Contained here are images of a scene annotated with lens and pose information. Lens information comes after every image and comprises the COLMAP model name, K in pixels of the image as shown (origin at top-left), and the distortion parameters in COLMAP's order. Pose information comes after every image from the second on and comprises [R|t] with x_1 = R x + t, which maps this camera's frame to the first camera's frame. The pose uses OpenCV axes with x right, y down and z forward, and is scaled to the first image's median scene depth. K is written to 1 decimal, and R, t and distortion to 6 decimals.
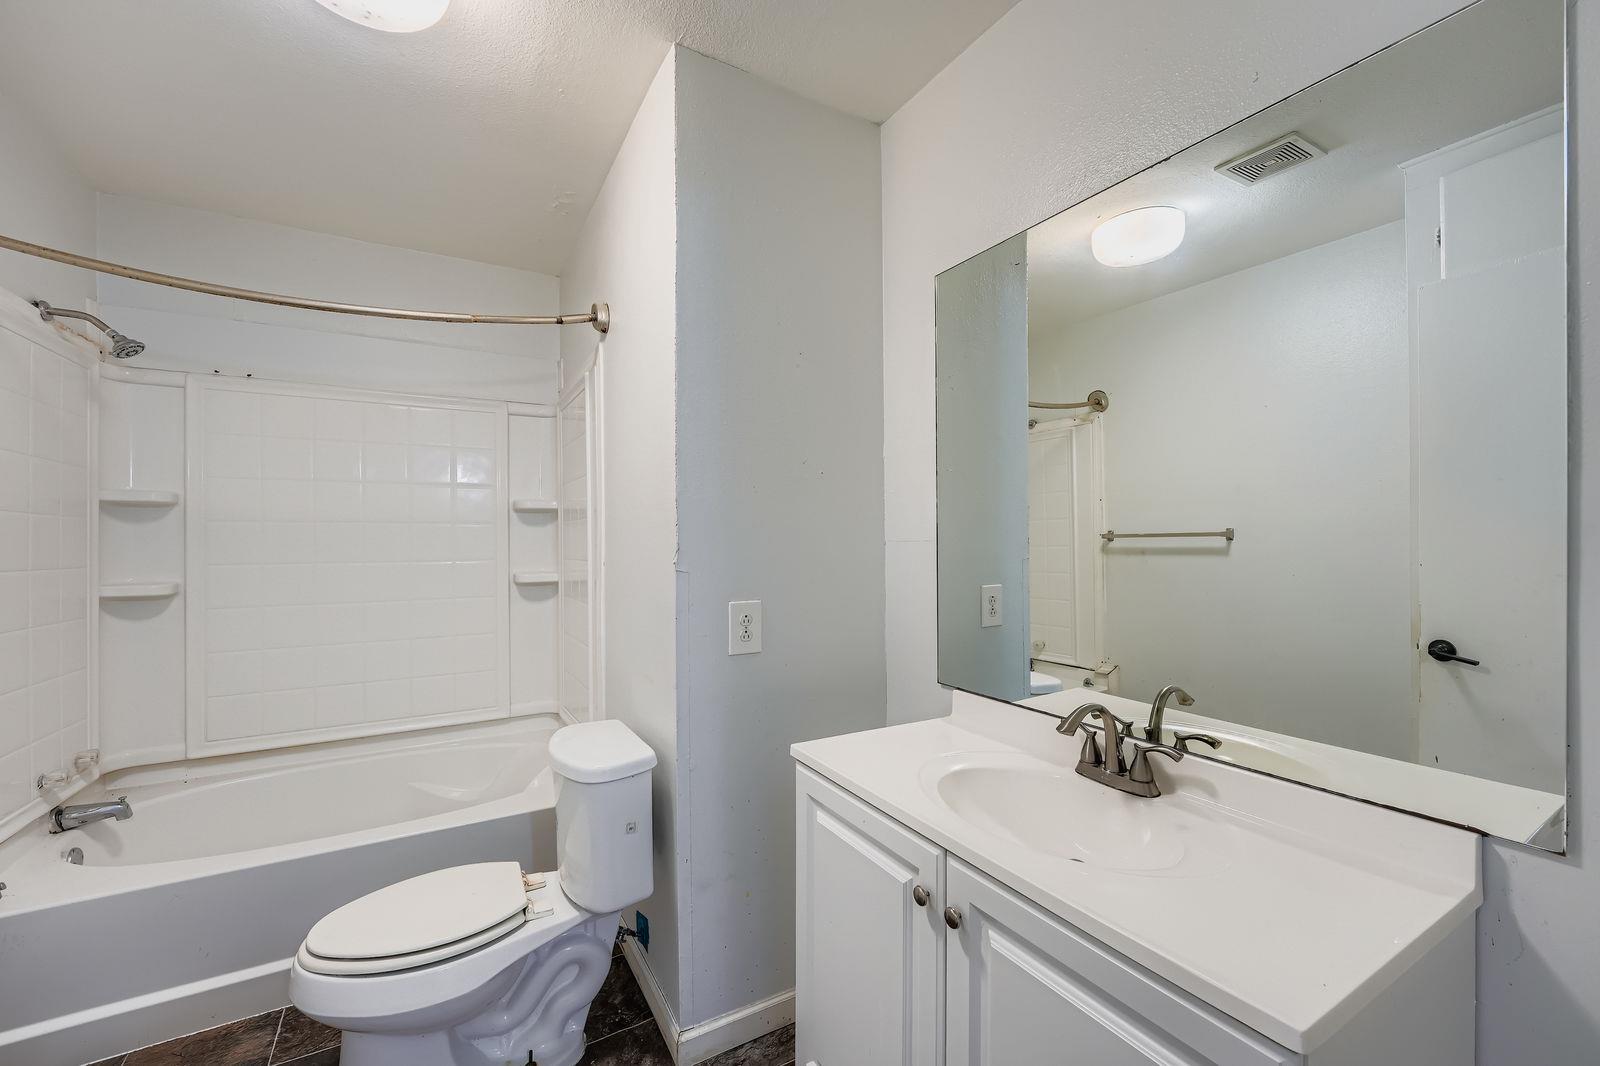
lens RADIAL K [[650.9, 0, 809.1], [0, 650.9, 540.2], [0, 0, 1]] dist [-0.000840, -0.000778]
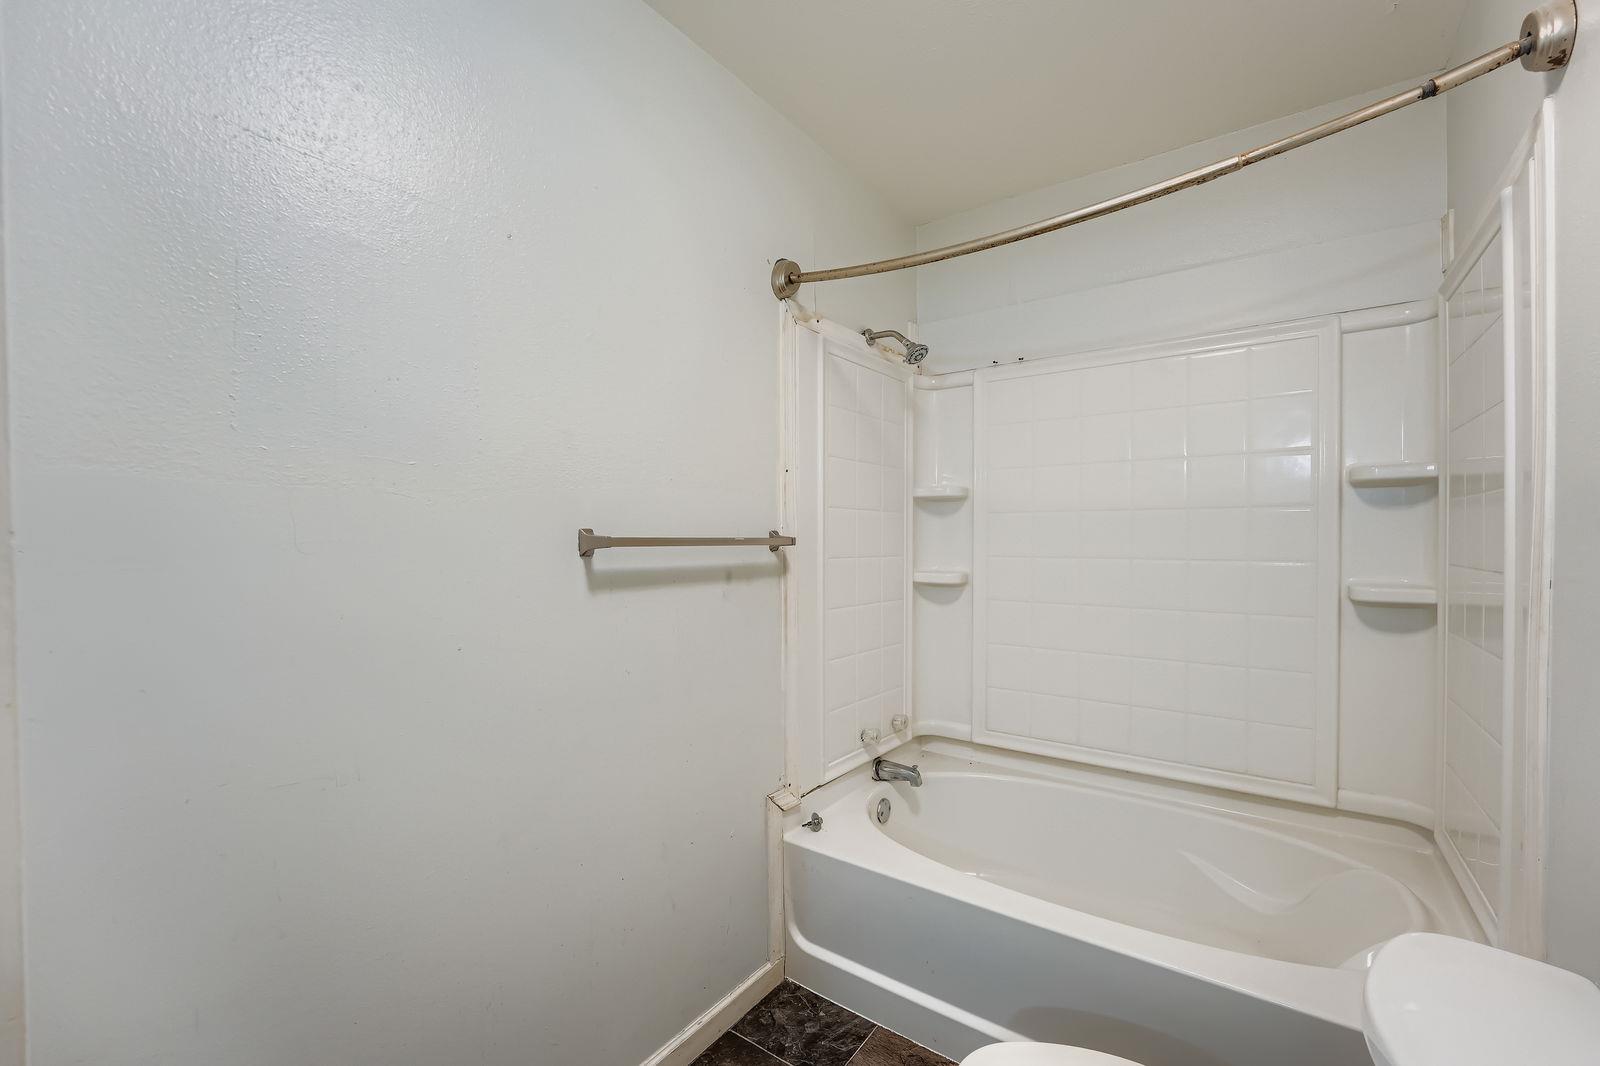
lens RADIAL K [[650.9, 0, 809.1], [0, 650.9, 540.2], [0, 0, 1]] dist [-0.000840, -0.000778]
pose [[0.398036, 0.011018, -0.917303, -0.109132], [-0.000516, 0.999930, 0.011787, 0.001552], [0.917370, -0.004218, 0.398014, 0.353245]]
